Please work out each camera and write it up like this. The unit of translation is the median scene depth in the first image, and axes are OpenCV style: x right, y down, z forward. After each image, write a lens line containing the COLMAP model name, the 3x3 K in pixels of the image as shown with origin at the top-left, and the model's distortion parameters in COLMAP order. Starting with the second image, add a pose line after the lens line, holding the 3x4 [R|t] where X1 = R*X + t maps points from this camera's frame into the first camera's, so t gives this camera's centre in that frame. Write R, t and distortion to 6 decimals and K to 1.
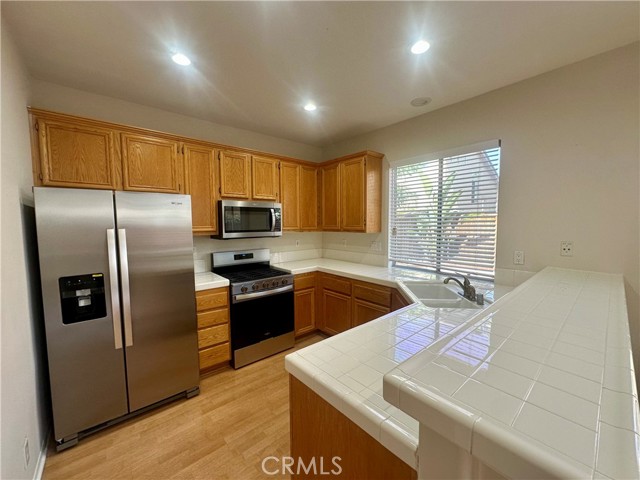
lens RADIAL K [[256.8, 0, 319.0], [0, 256.8, 239.3], [0, 0, 1]] dist [-0.001401, 0.000603]
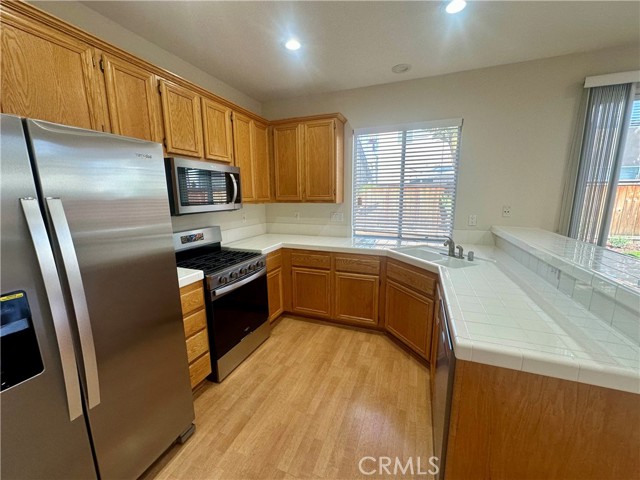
lens RADIAL K [[256.8, 0, 319.7], [0, 256.8, 240.0], [0, 0, 1]] dist [-0.001401, 0.000603]
pose [[0.881341, -0.085129, 0.464749, -0.347949], [0.035447, 0.992776, 0.114628, -0.000814], [-0.471149, -0.084552, 0.877992, 0.192189]]
